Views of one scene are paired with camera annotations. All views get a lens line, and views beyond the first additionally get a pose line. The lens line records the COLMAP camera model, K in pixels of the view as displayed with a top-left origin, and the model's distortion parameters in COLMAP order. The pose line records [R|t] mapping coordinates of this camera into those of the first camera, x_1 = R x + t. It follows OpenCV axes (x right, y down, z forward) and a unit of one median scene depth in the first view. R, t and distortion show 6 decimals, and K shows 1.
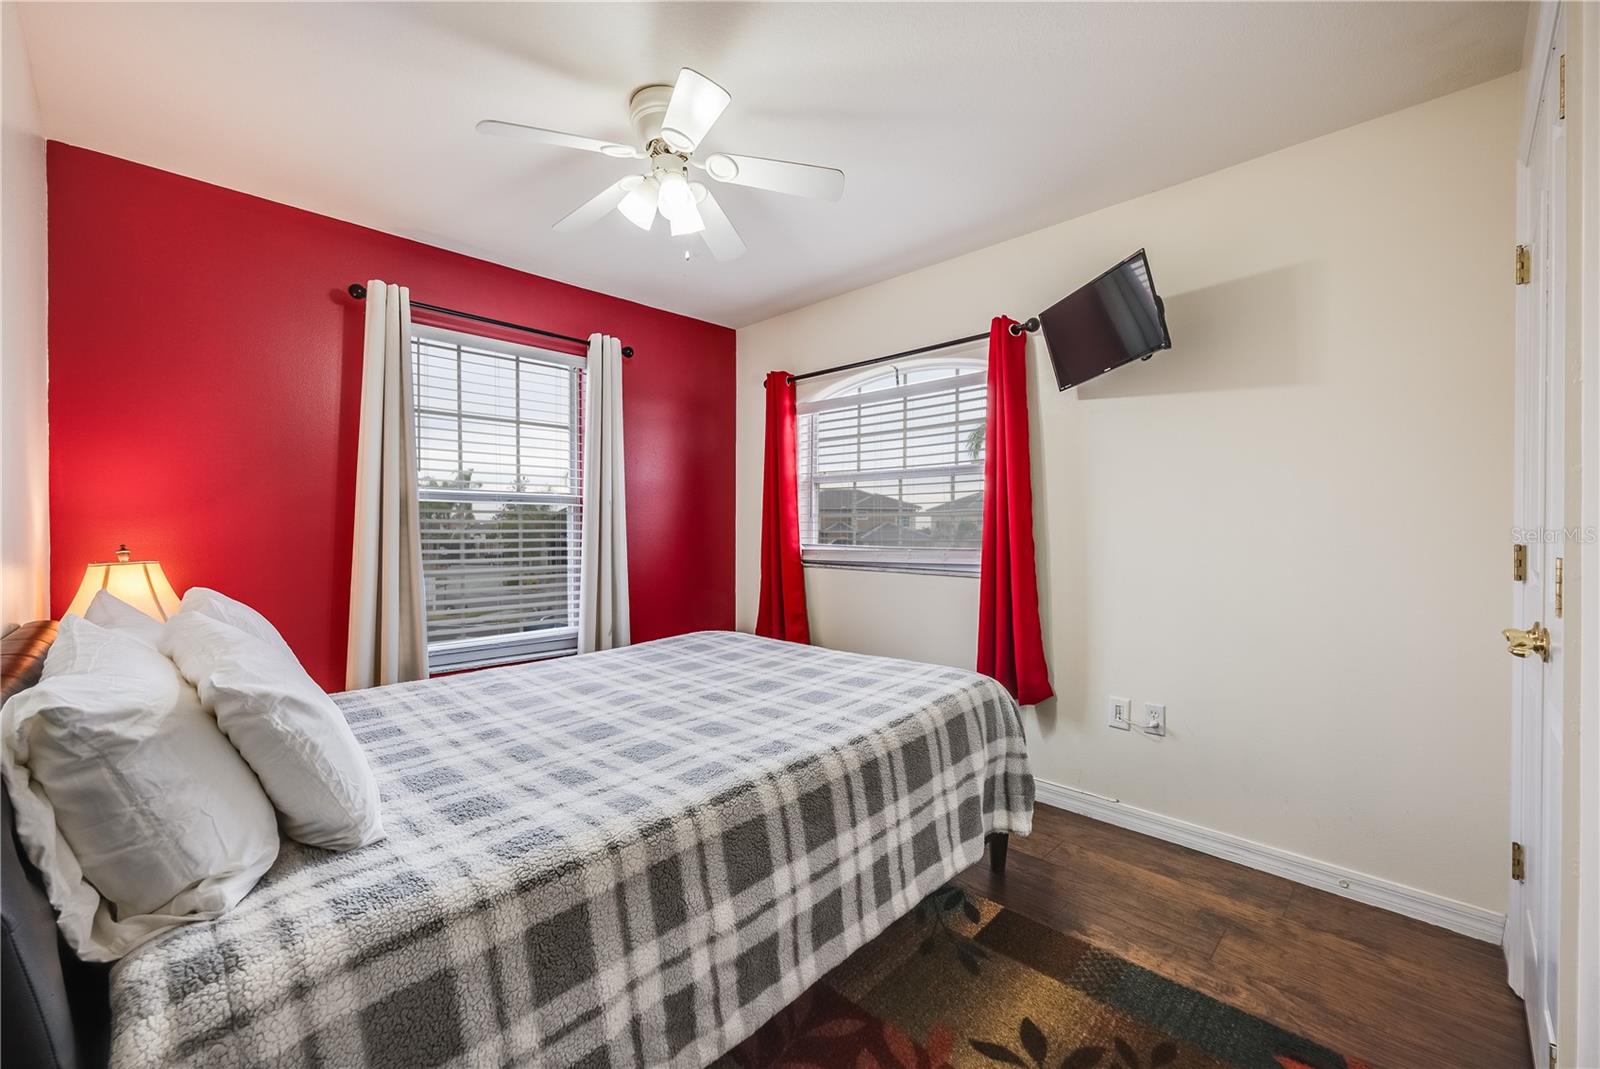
lens RADIAL K [[654.0, 0, 801.2], [0, 654.0, 522.7], [0, 0, 1]] dist [0.000302, 0.000006]
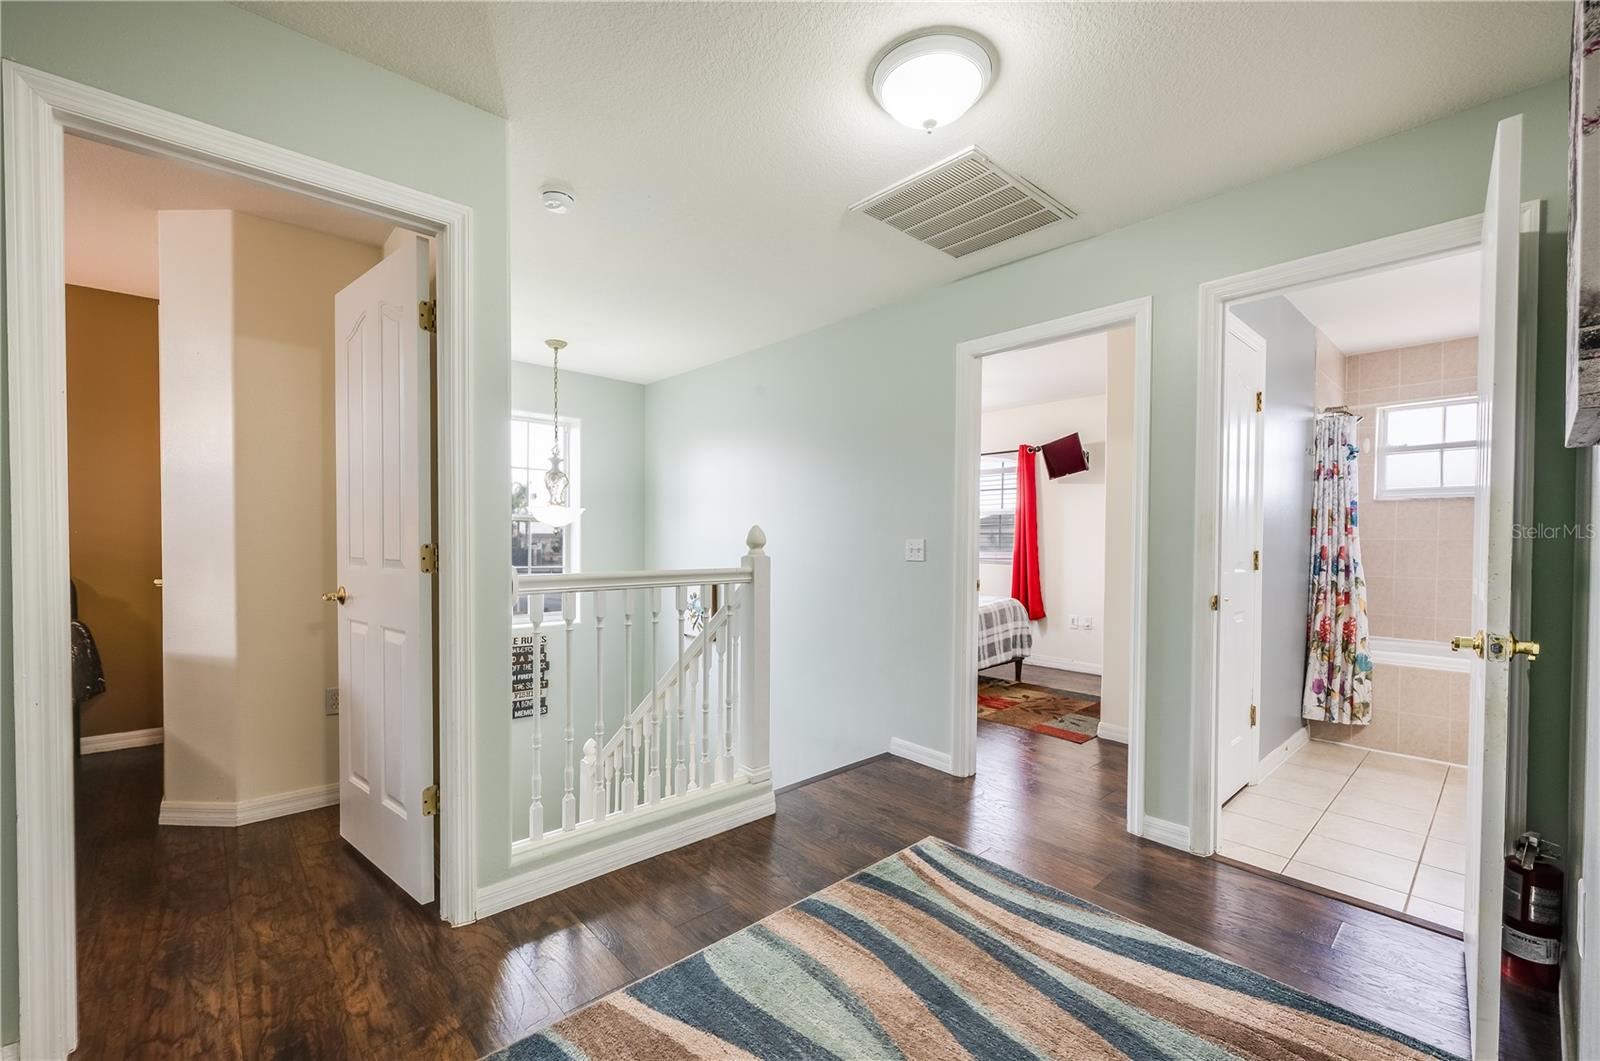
lens RADIAL K [[640.1, 0, 802.5], [0, 640.1, 540.9], [0, 0, 1]] dist [-0.001510, -0.000084]
pose [[0.997884, 0.006359, -0.064703, -0.400869], [-0.006051, 0.999969, 0.004951, -0.000449], [0.064732, -0.004549, 0.997892, -1.624864]]
